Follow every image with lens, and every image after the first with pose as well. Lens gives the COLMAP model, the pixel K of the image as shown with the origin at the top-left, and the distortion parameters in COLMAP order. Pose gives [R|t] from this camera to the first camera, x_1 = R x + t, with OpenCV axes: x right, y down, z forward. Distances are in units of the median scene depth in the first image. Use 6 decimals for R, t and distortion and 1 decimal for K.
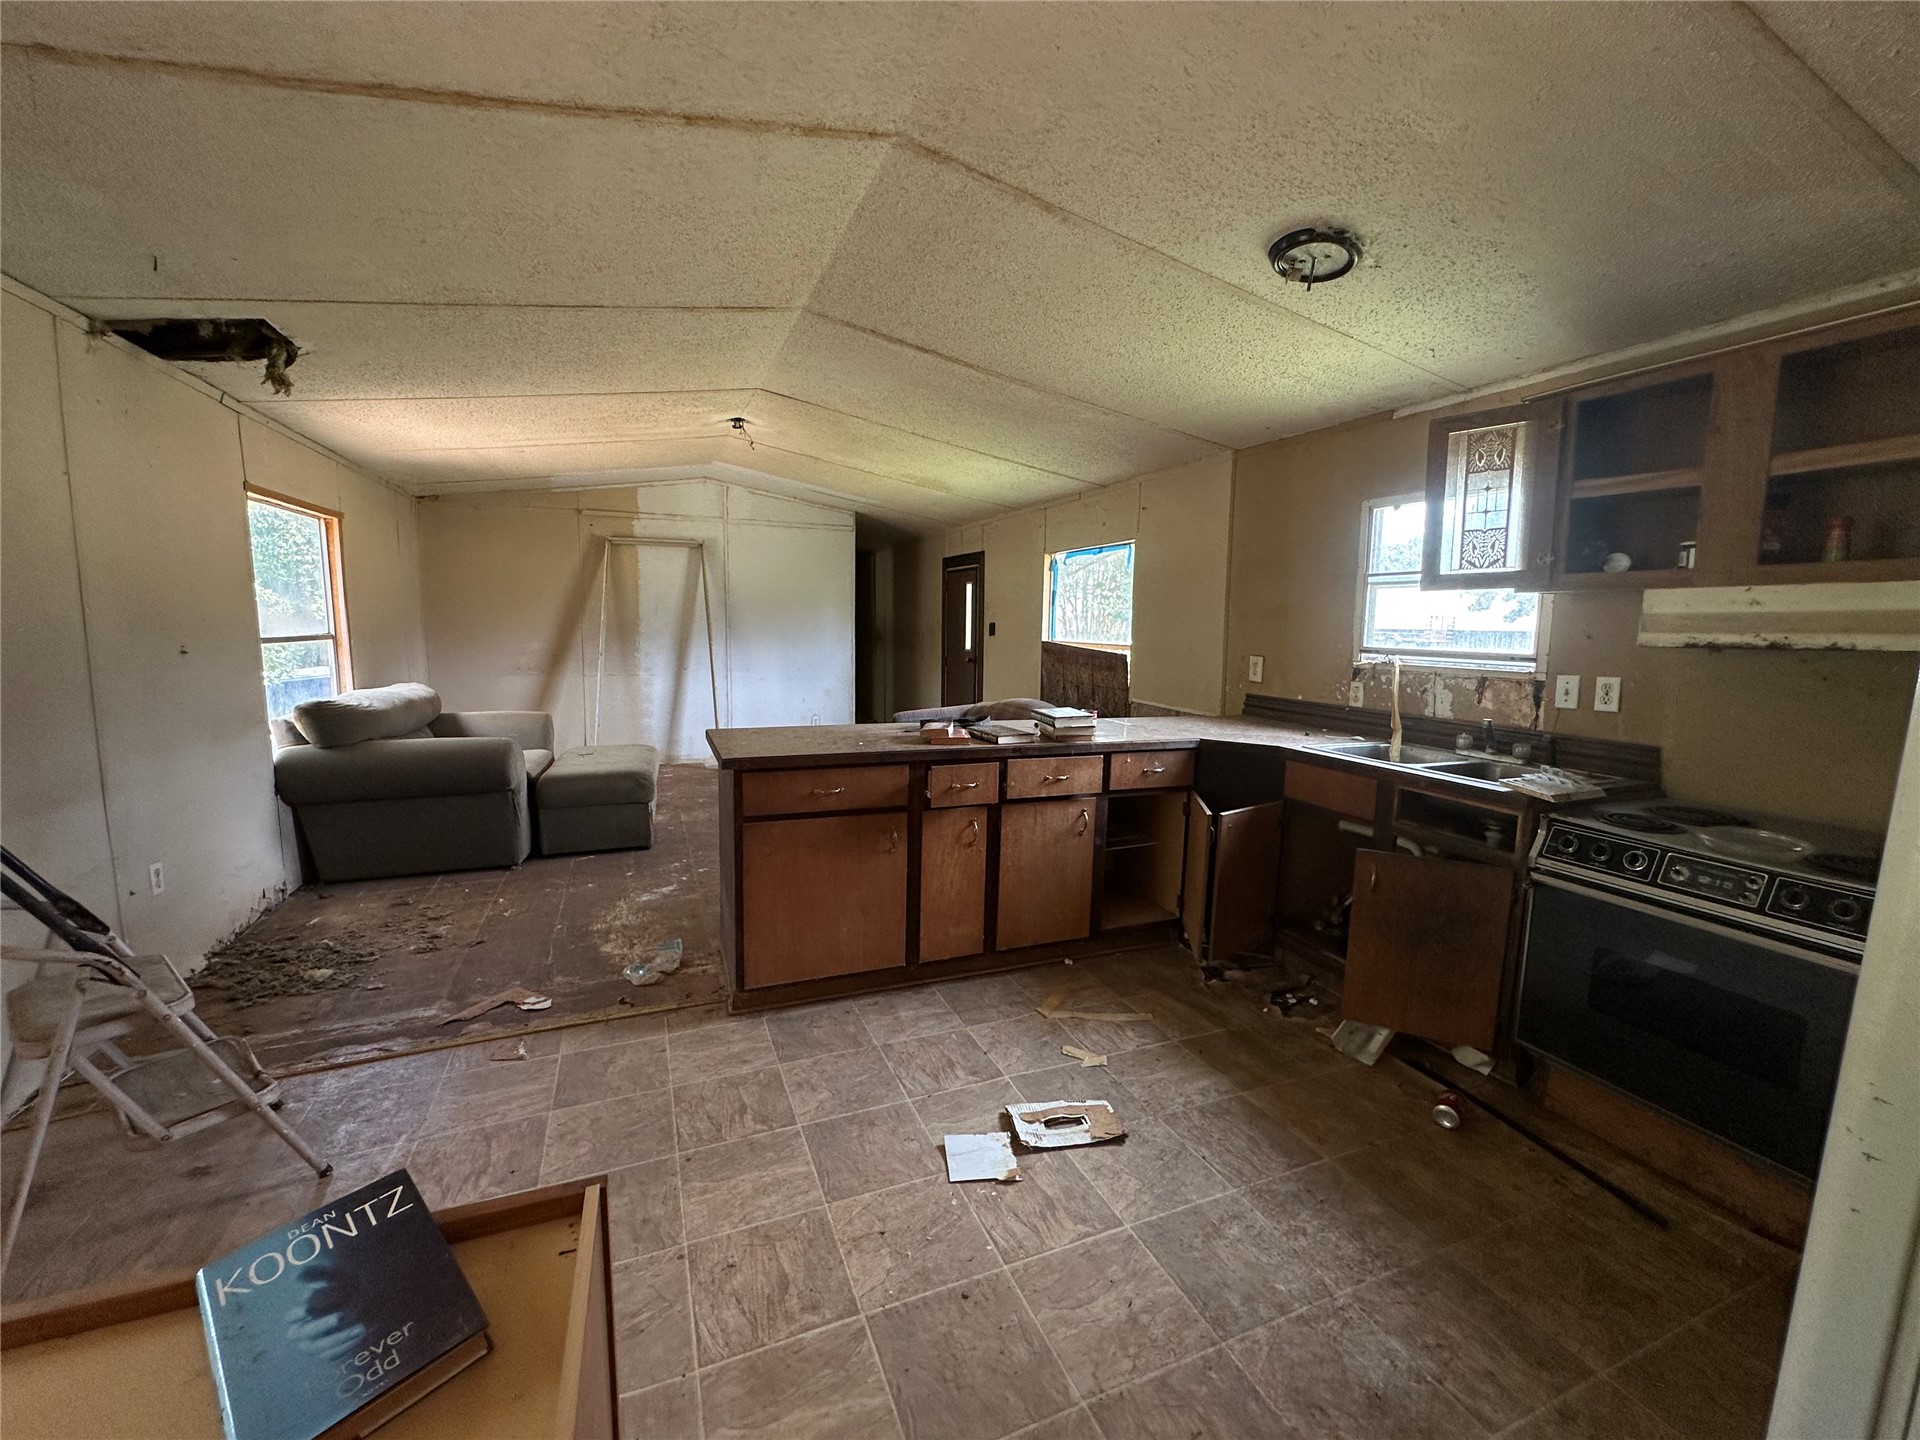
lens RADIAL K [[770.9, 0, 960.0], [0, 770.9, 720.0], [0, 0, 1]] dist [-0.002849, 0.000238]
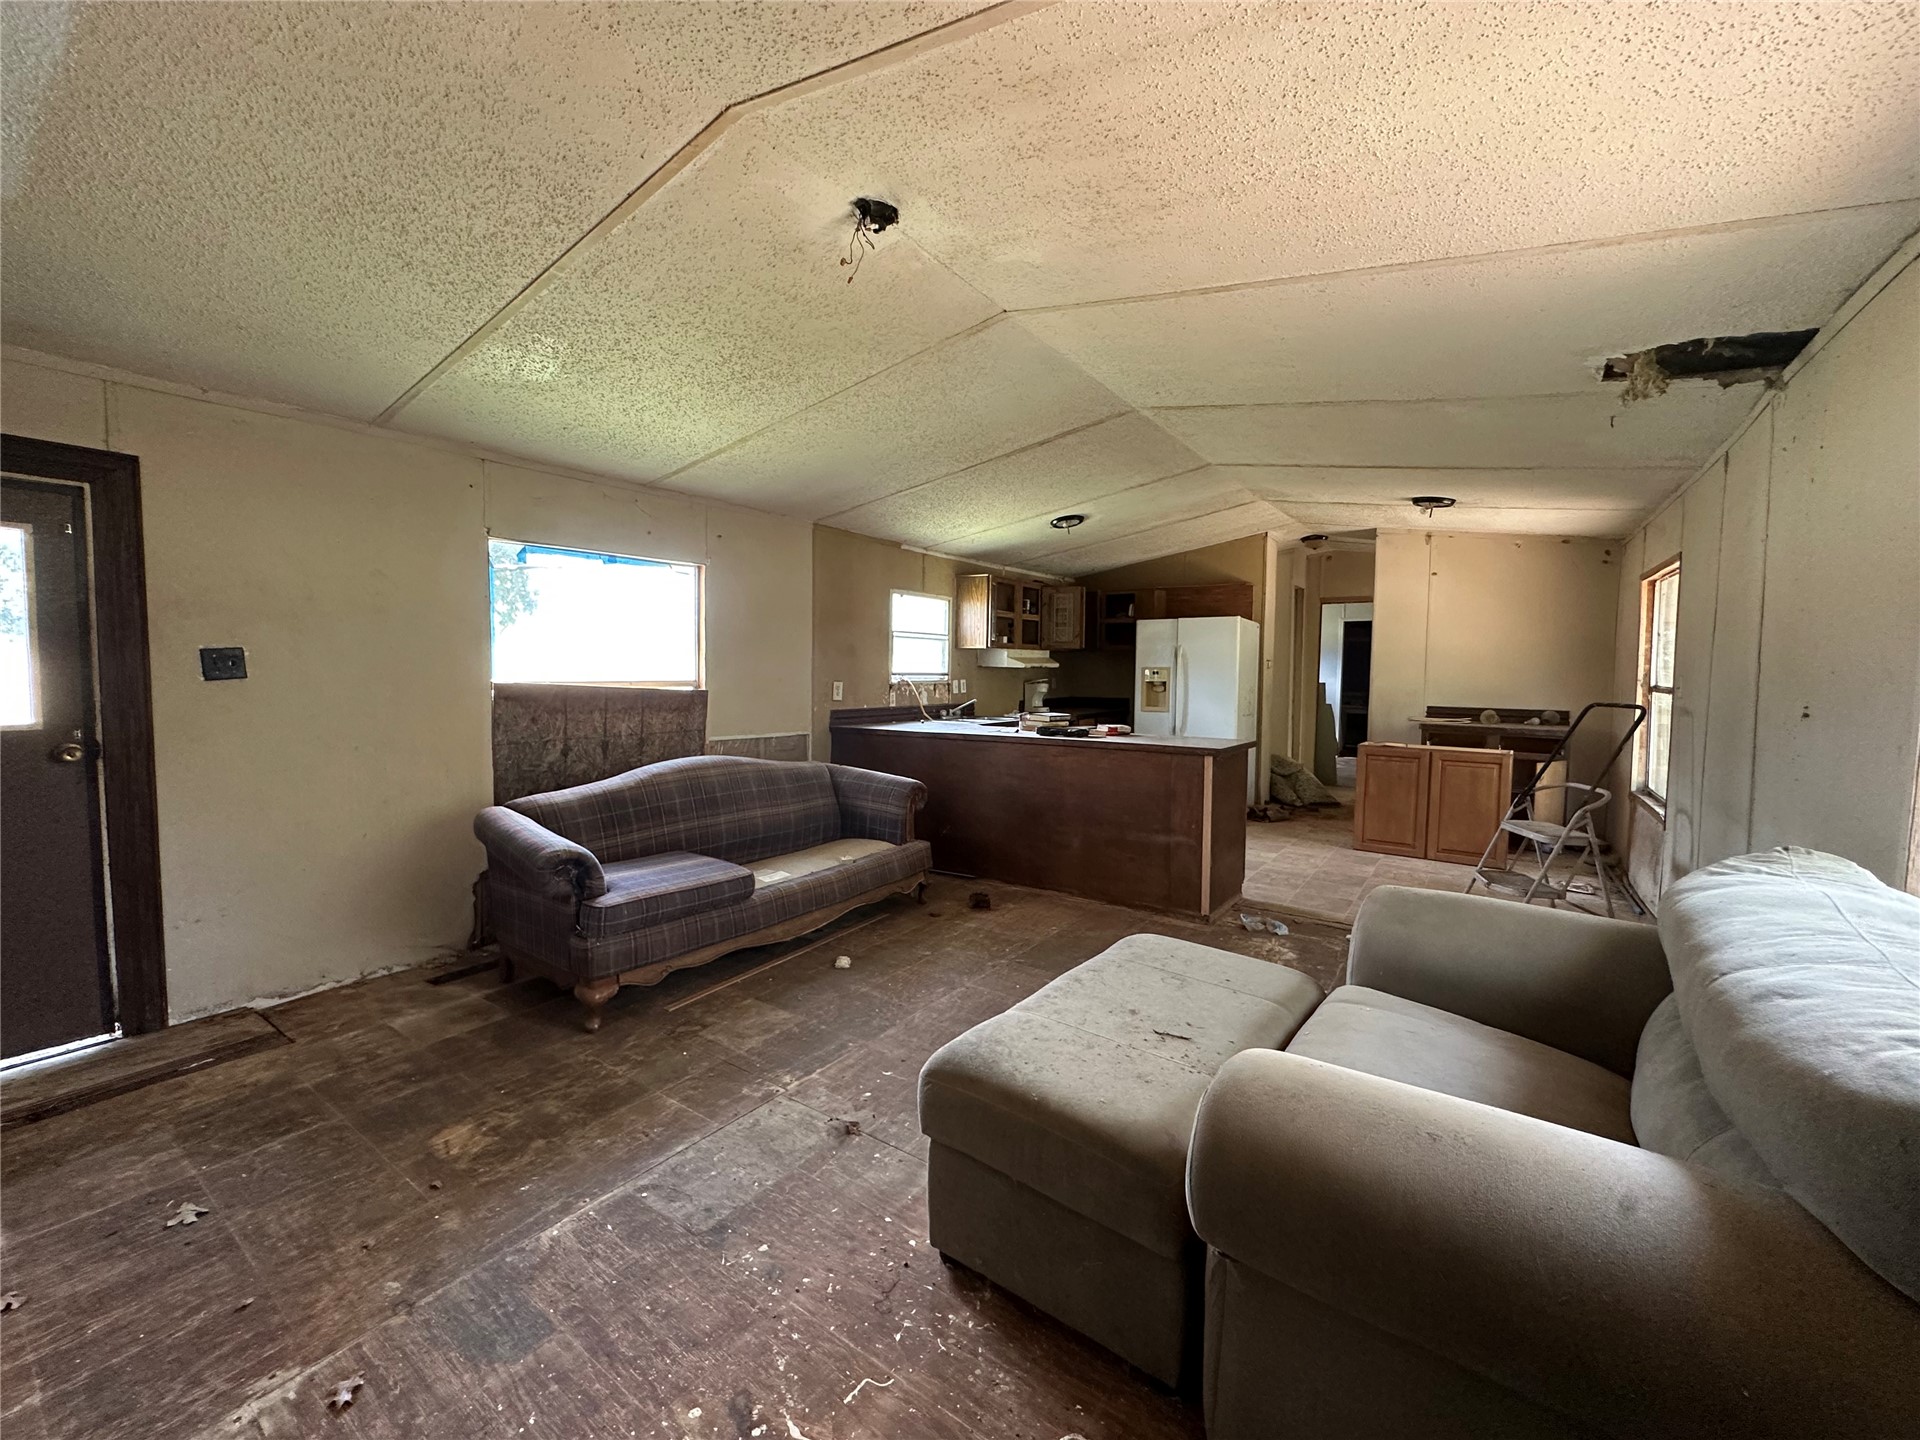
lens RADIAL K [[770.9, 0, 960.0], [0, 770.9, 720.0], [0, 0, 1]] dist [-0.002849, 0.000238]
pose [[-0.530612, -0.076759, 0.844132, -1.282433], [0.088736, 0.985388, 0.145383, -0.281458], [-0.842957, 0.152047, -0.516047, 2.207555]]
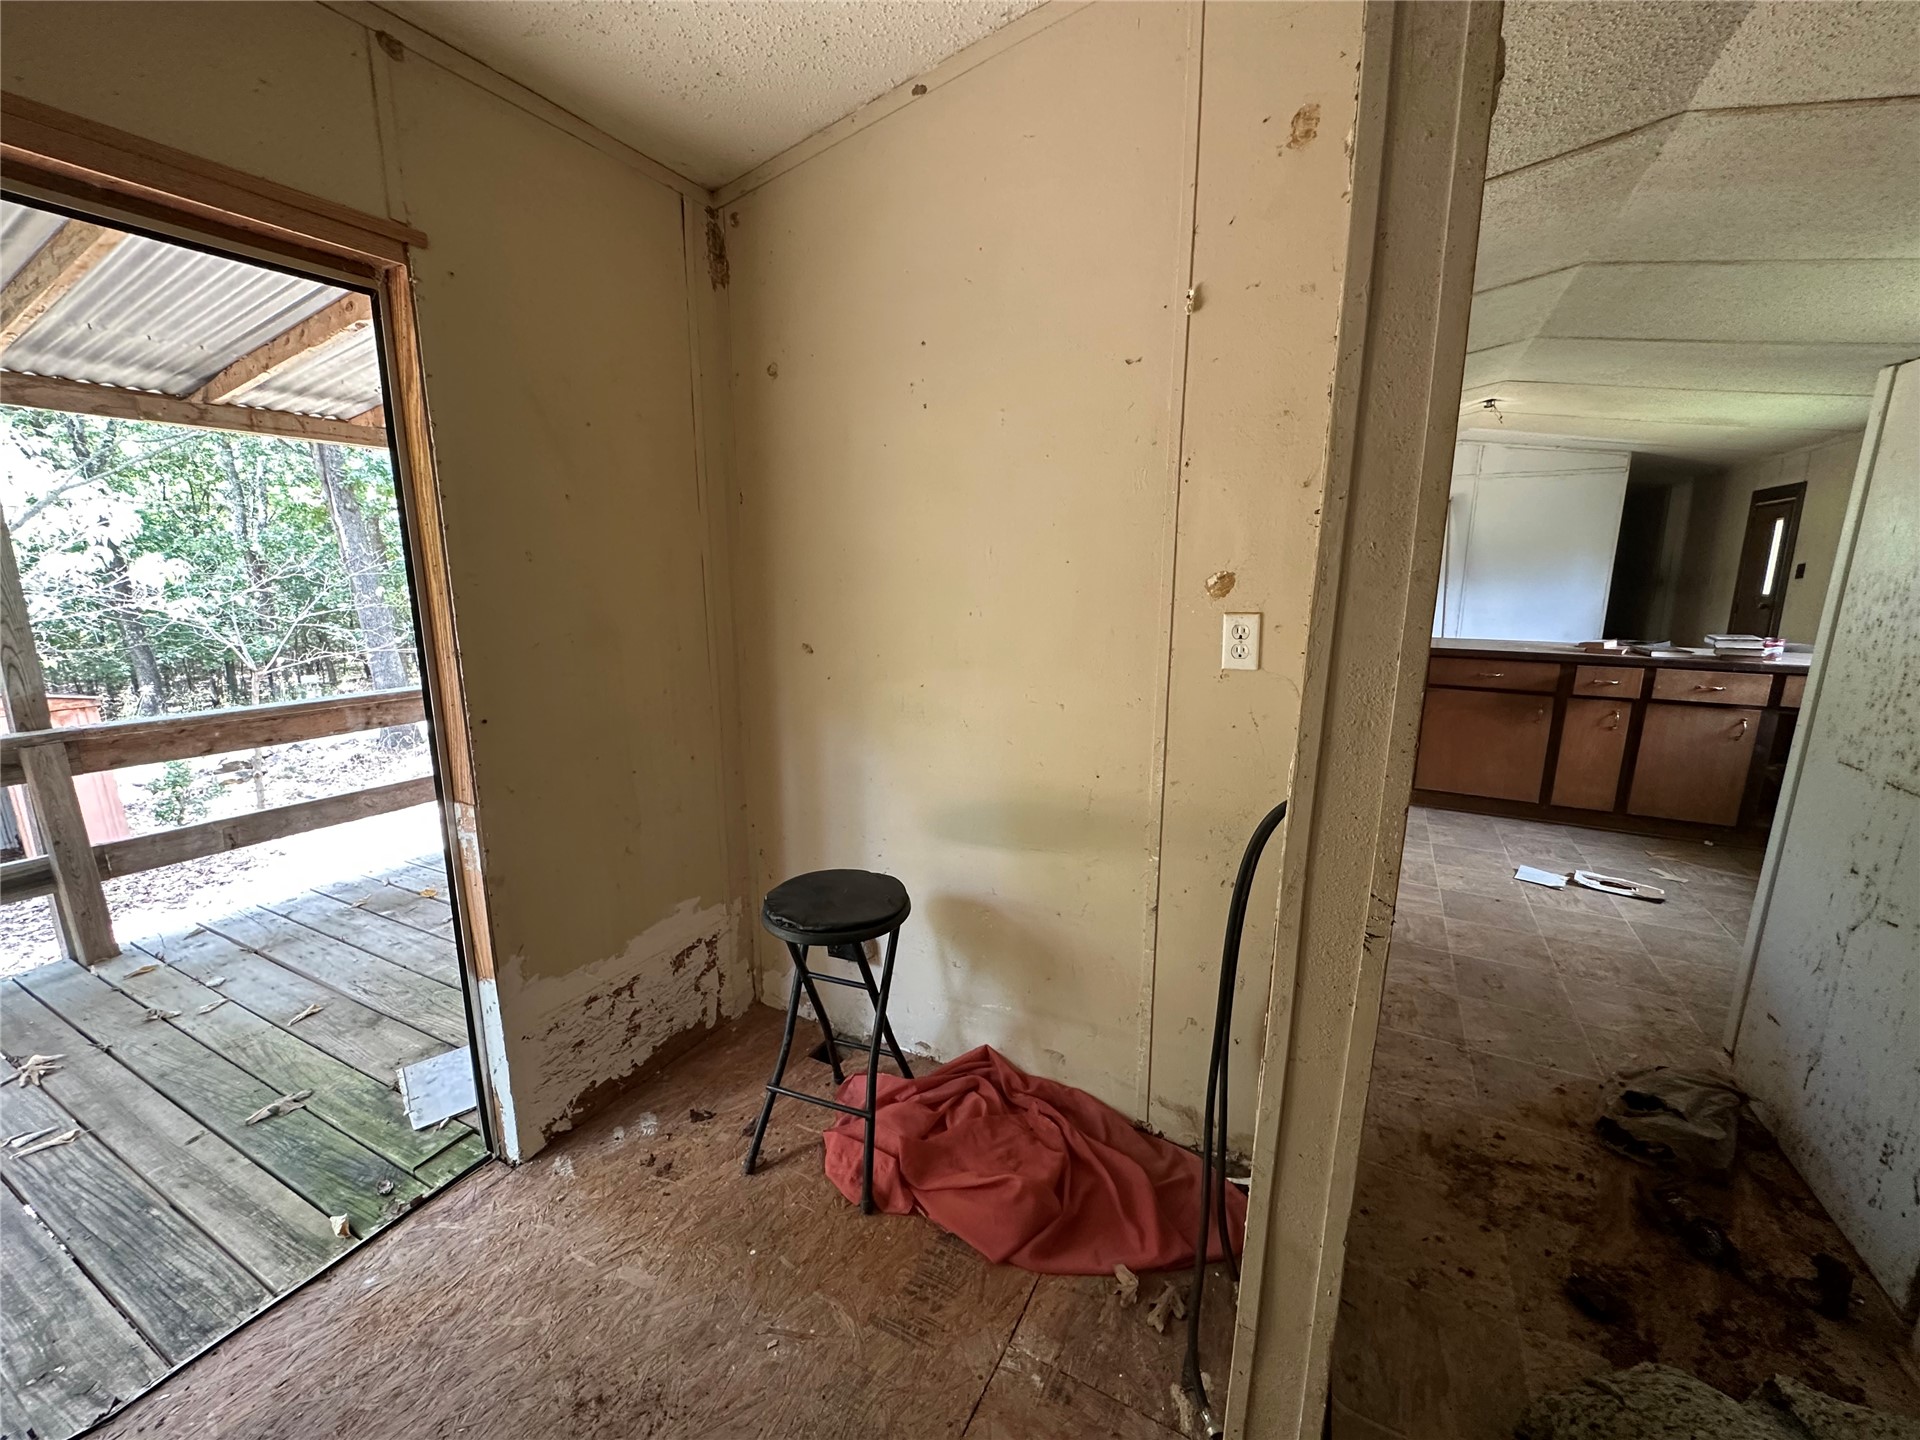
lens RADIAL K [[770.9, 0, 960.0], [0, 770.9, 720.0], [0, 0, 1]] dist [-0.002849, 0.000238]
pose [[0.626603, 0.132397, -0.768010, 0.333969], [-0.083267, 0.991197, 0.102936, 0.101391], [0.774878, -0.000550, 0.632111, -0.750173]]
